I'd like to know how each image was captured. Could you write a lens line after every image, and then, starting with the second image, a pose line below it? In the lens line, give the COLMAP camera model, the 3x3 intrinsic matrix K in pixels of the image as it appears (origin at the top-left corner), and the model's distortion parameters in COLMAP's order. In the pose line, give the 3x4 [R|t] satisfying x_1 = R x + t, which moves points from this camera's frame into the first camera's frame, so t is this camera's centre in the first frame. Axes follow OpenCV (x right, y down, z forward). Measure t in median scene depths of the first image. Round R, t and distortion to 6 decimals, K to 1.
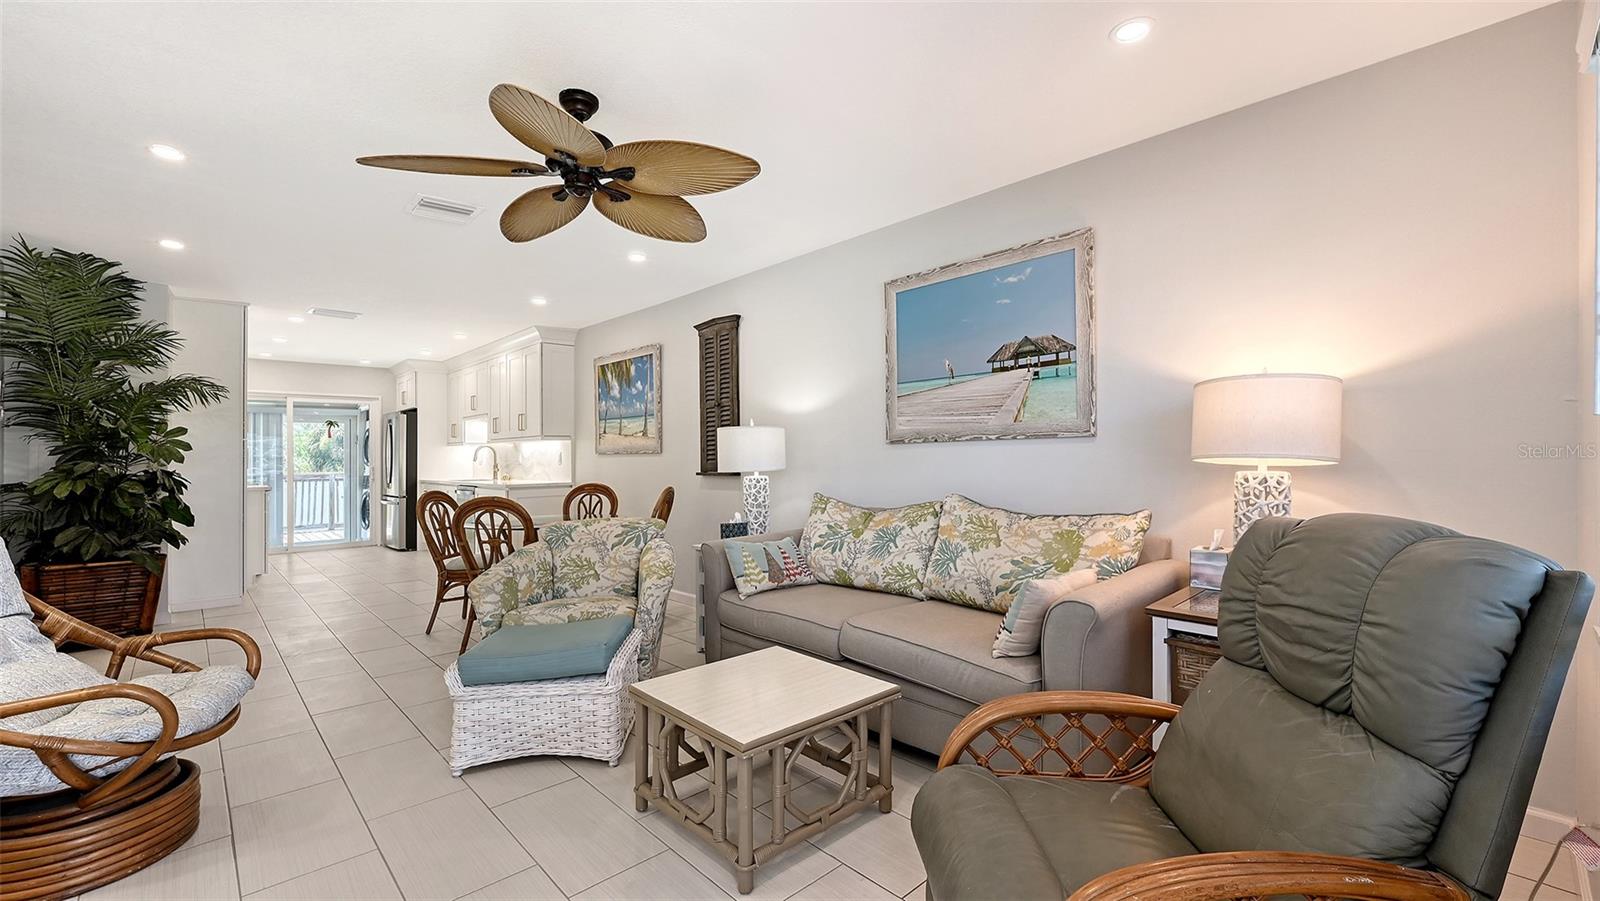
lens RADIAL K [[660.8, 0, 819.7], [0, 660.8, 446.1], [0, 0, 1]] dist [0.000873, 0.000067]
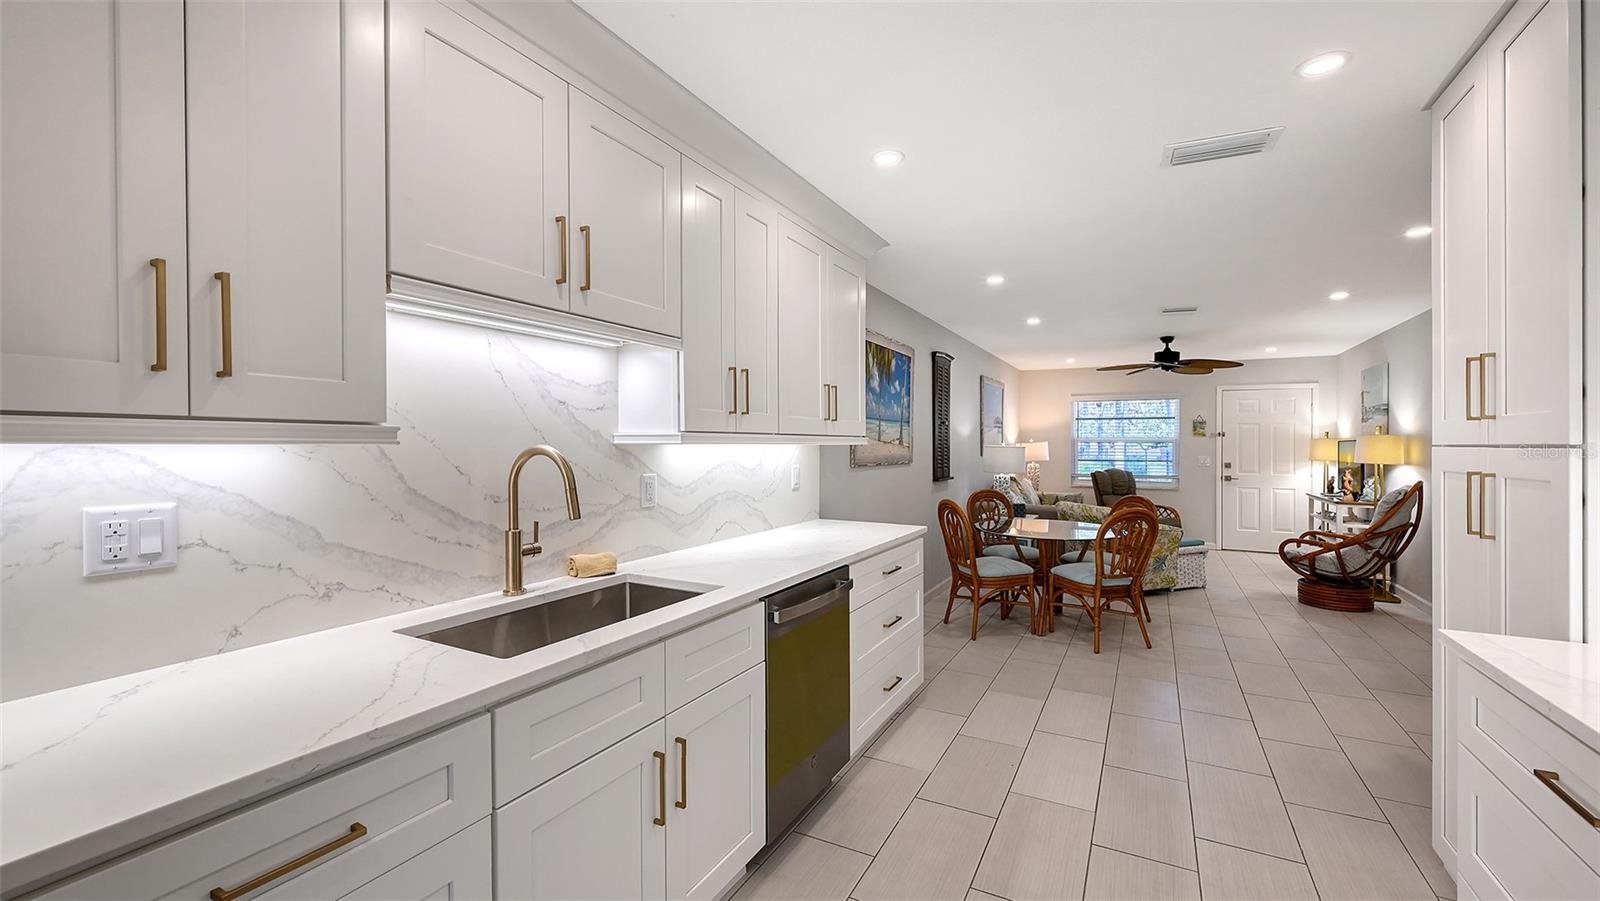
lens RADIAL K [[640.4, 0, 801.0], [0, 640.4, 442.7], [0, 0, 1]] dist [0.001443, 0.000080]
pose [[-0.294697, 0.014148, 0.955486, -1.004932], [-0.013206, 0.999735, -0.018876, 0.000412], [-0.955500, -0.018181, -0.294432, 1.327191]]
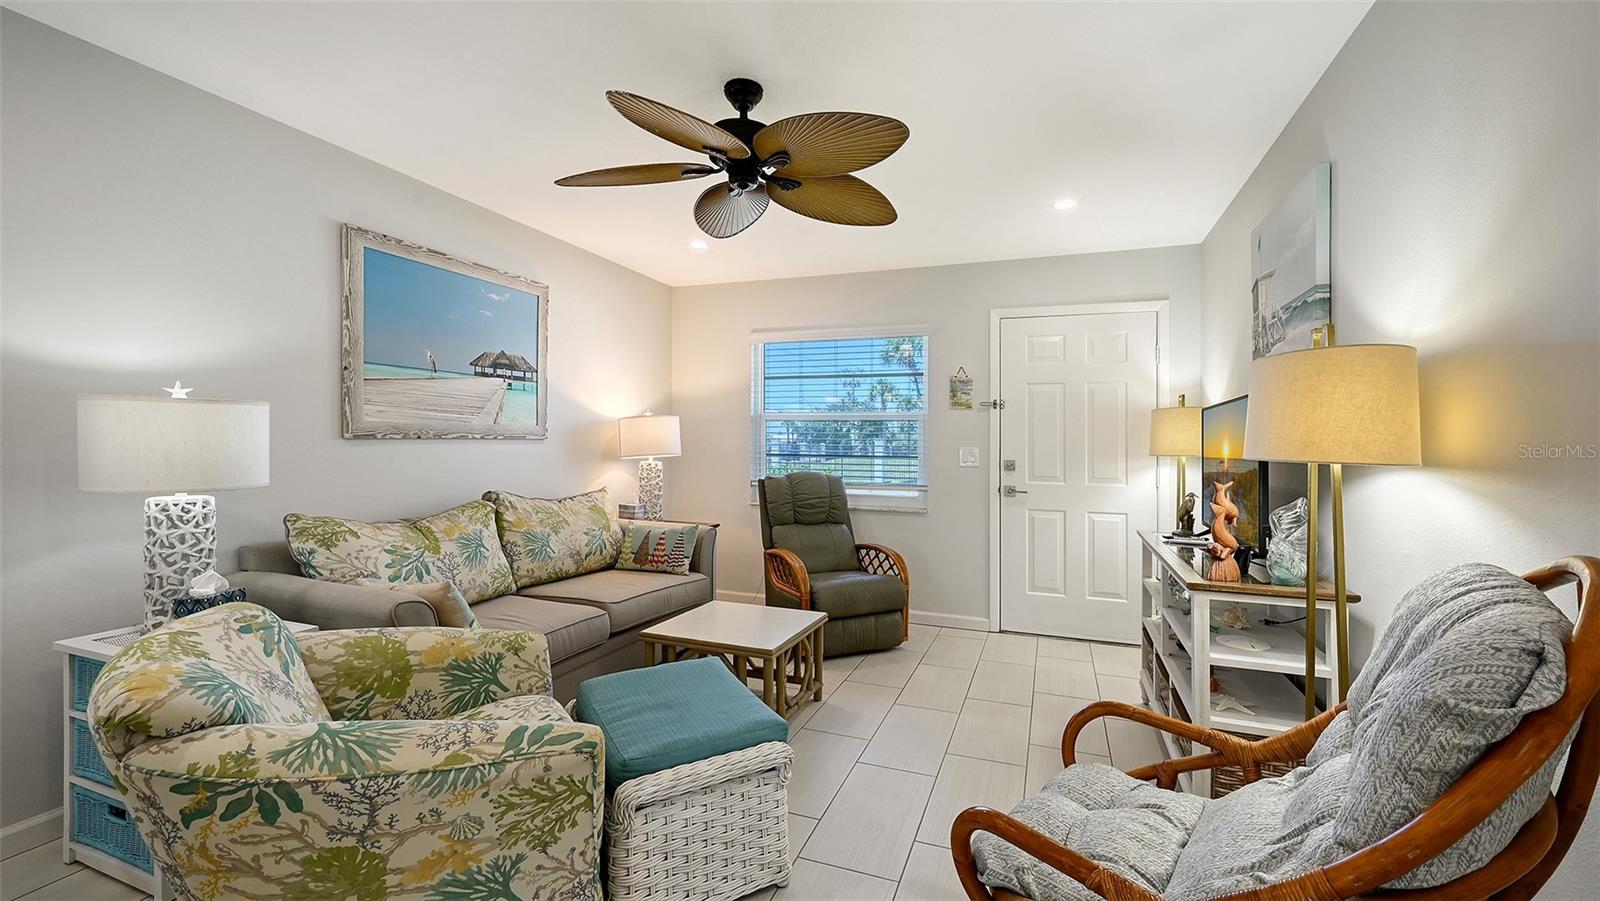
lens RADIAL K [[644.2, 0, 809.7], [0, 644.2, 429.7], [0, 0, 1]] dist [0.000959, -0.000004]
pose [[-0.422078, 0.027640, 0.906138, -0.485921], [-0.018411, 0.999068, -0.039050, 0.003361], [-0.906372, -0.033166, -0.421176, 0.510271]]
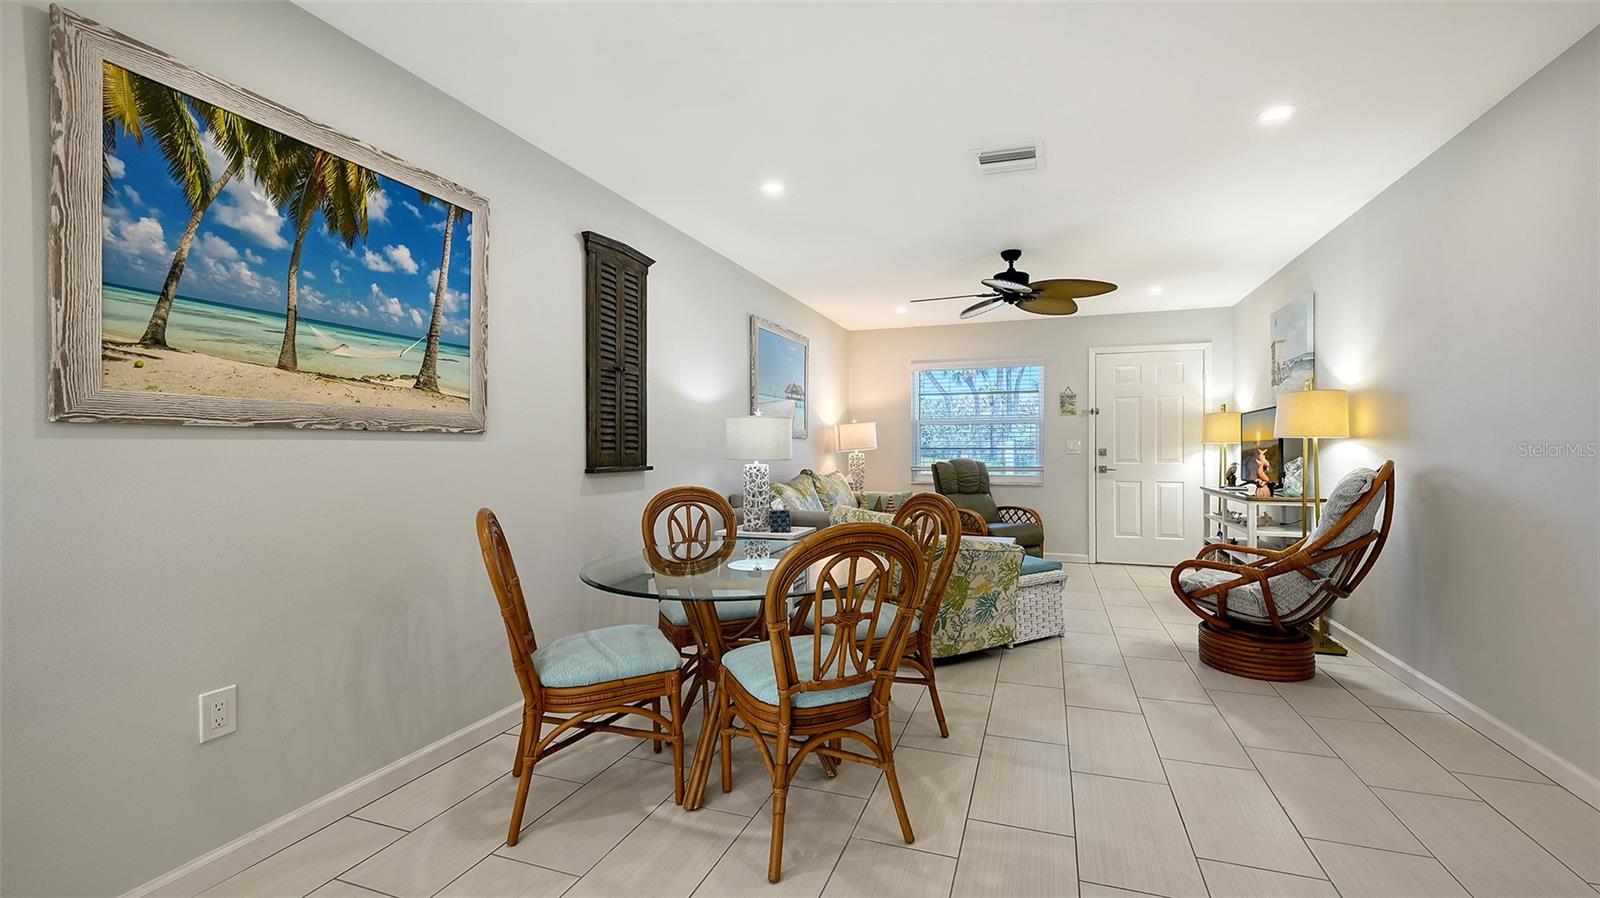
lens RADIAL K [[638.7, 0, 800.0], [0, 638.7, 449.0], [0, 0, 1]] dist [-0.000467, -0.000016]
pose [[-0.416626, 0.014173, 0.908968, -0.692602], [-0.003541, 0.999846, -0.017213, 0.026135], [-0.909071, -0.010389, -0.416511, 0.916849]]
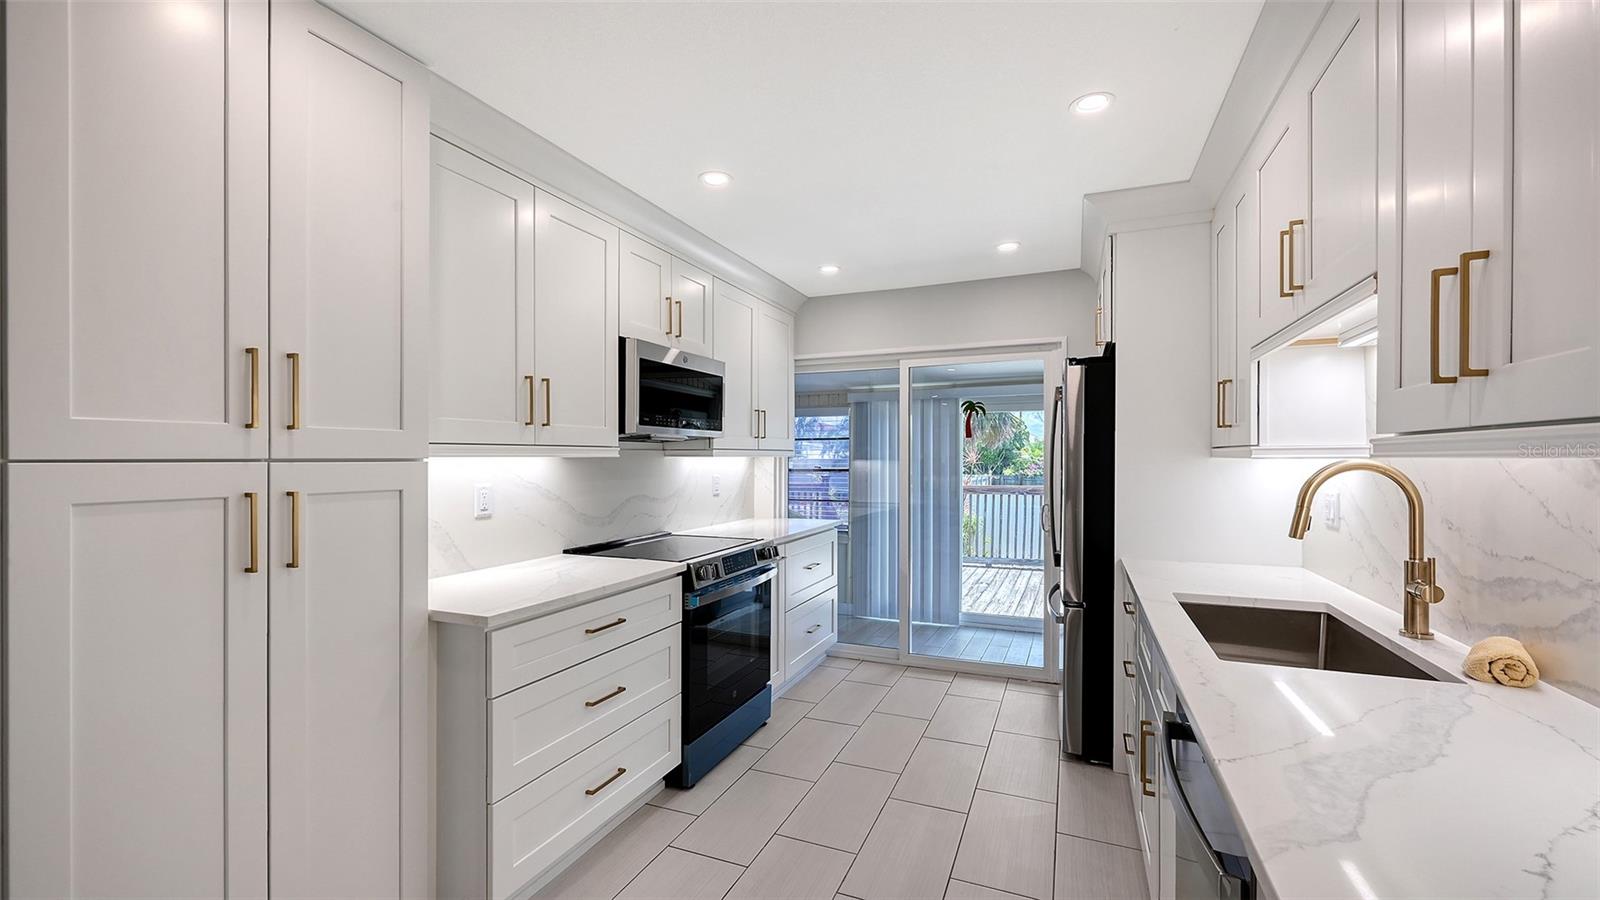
lens RADIAL K [[648.0, 0, 804.8], [0, 648.0, 464.6], [0, 0, 1]] dist [0.000727, 0.000199]
pose [[0.397800, 0.019076, -0.917274, -0.531096], [0.014187, 0.999536, 0.026940, -0.010655], [0.917362, -0.023730, 0.397345, 1.040178]]
